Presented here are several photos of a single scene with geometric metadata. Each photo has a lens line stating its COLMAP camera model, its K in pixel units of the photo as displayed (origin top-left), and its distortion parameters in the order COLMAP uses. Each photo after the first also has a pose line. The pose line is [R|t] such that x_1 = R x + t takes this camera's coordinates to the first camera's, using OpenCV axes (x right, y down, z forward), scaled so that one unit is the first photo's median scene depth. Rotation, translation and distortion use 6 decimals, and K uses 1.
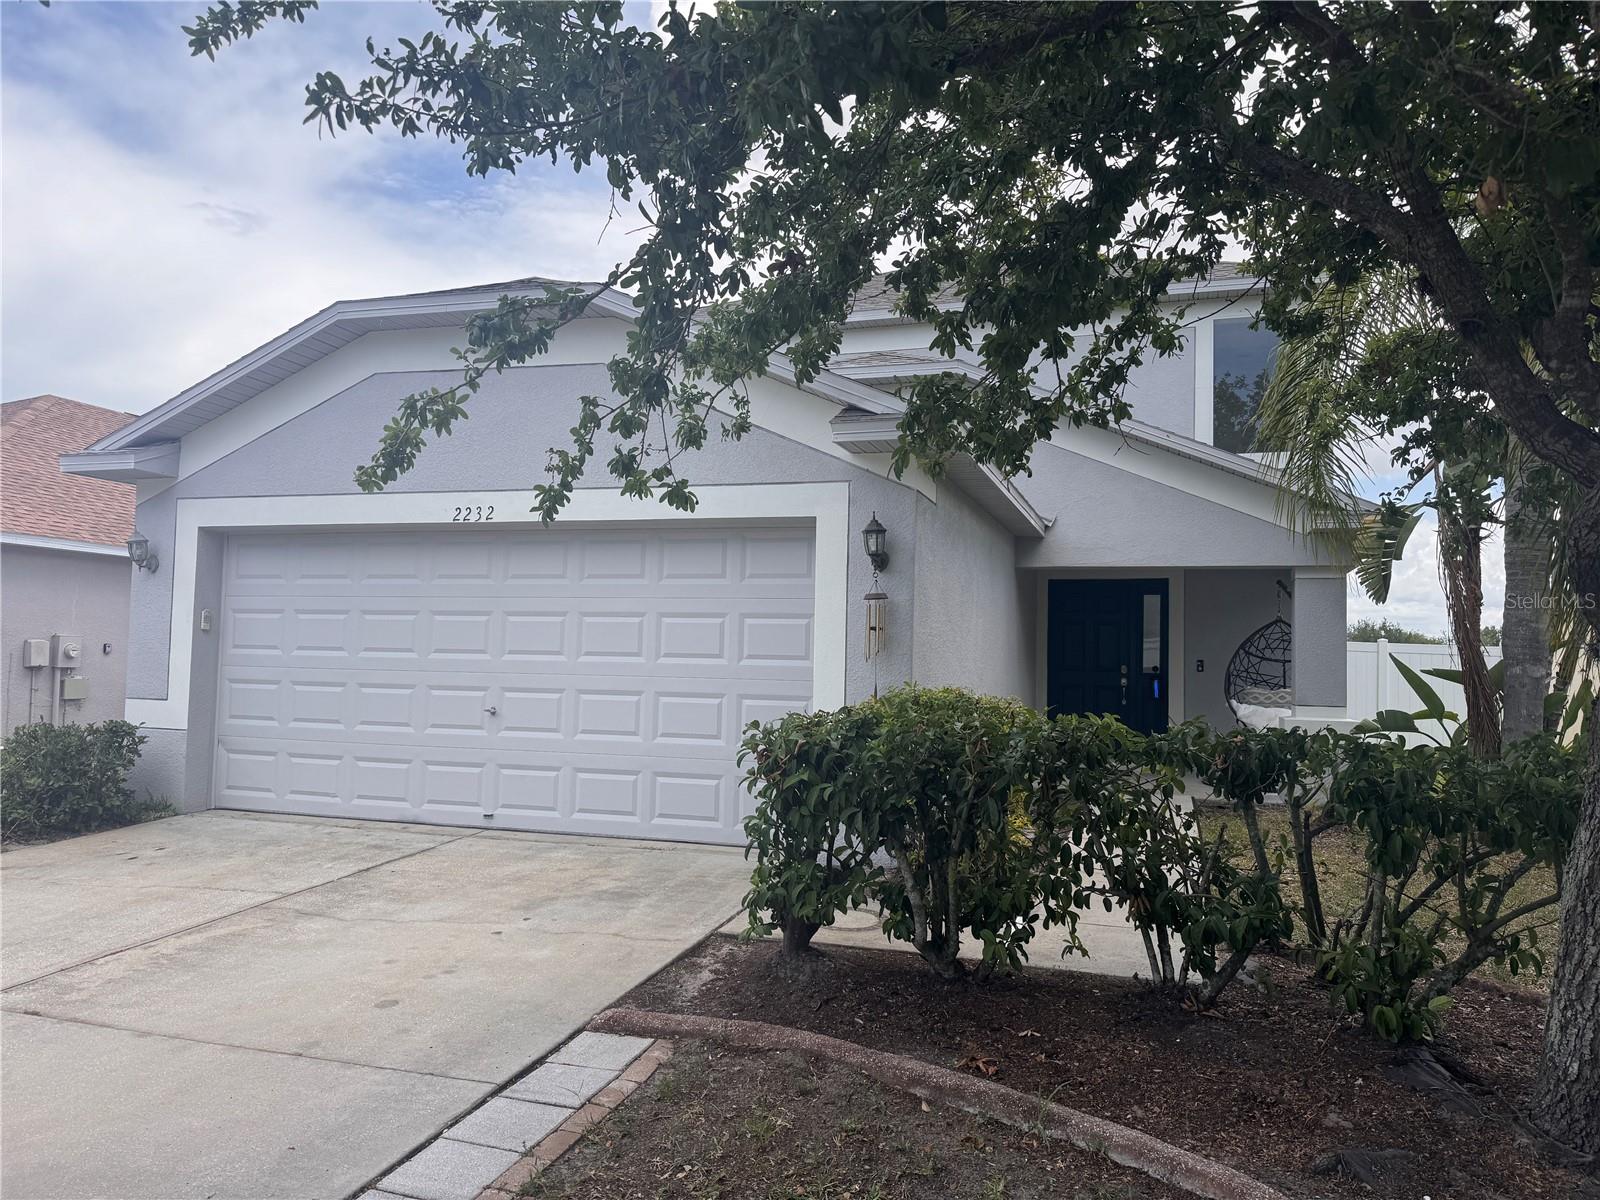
lens RADIAL K [[1122.5, 0, 800.0], [0, 1122.5, 600.0], [0, 0, 1]] dist [0.139776, -0.287494]
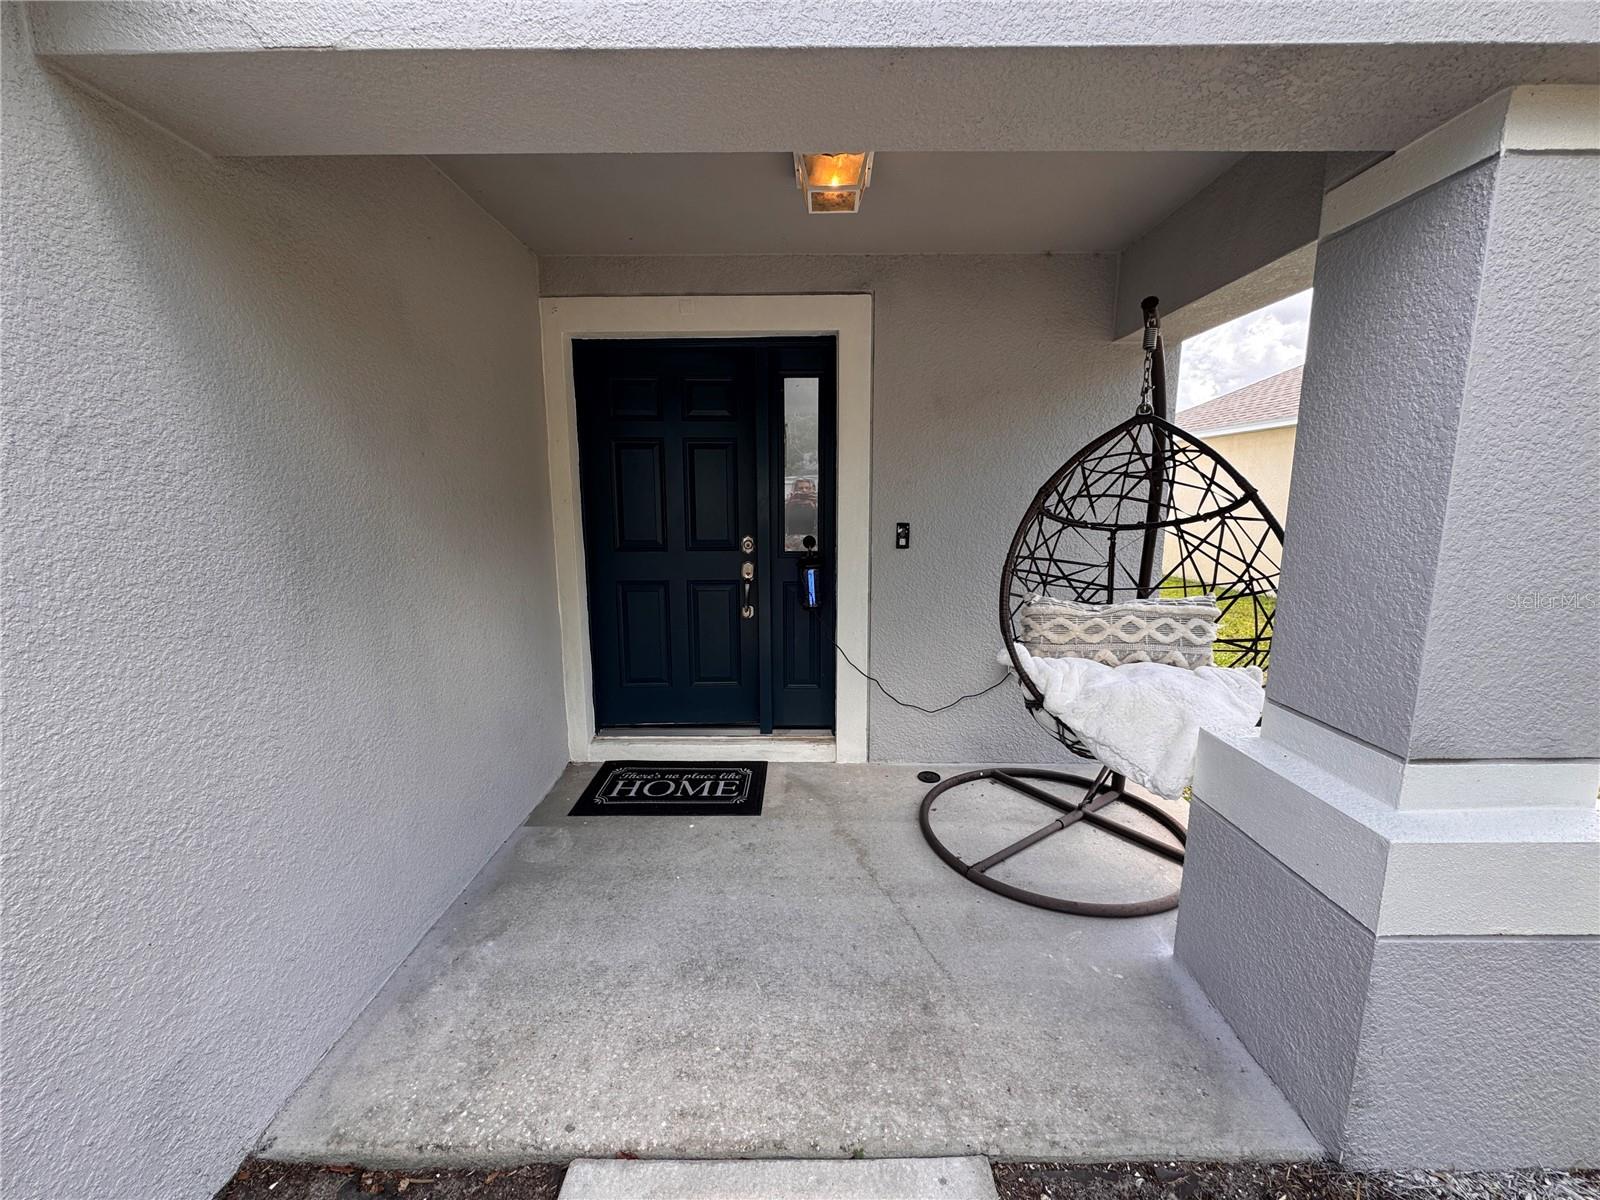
lens RADIAL K [[639.8, 0, 800.0], [0, 639.8, 600.0], [0, 0, 1]] dist [-0.003355, 0.000413]
pose [[0.952140, -0.077054, 0.295790, 0.343423], [0.011412, 0.975991, 0.217513, 0.038972], [-0.305449, -0.203727, 0.930159, 1.124335]]
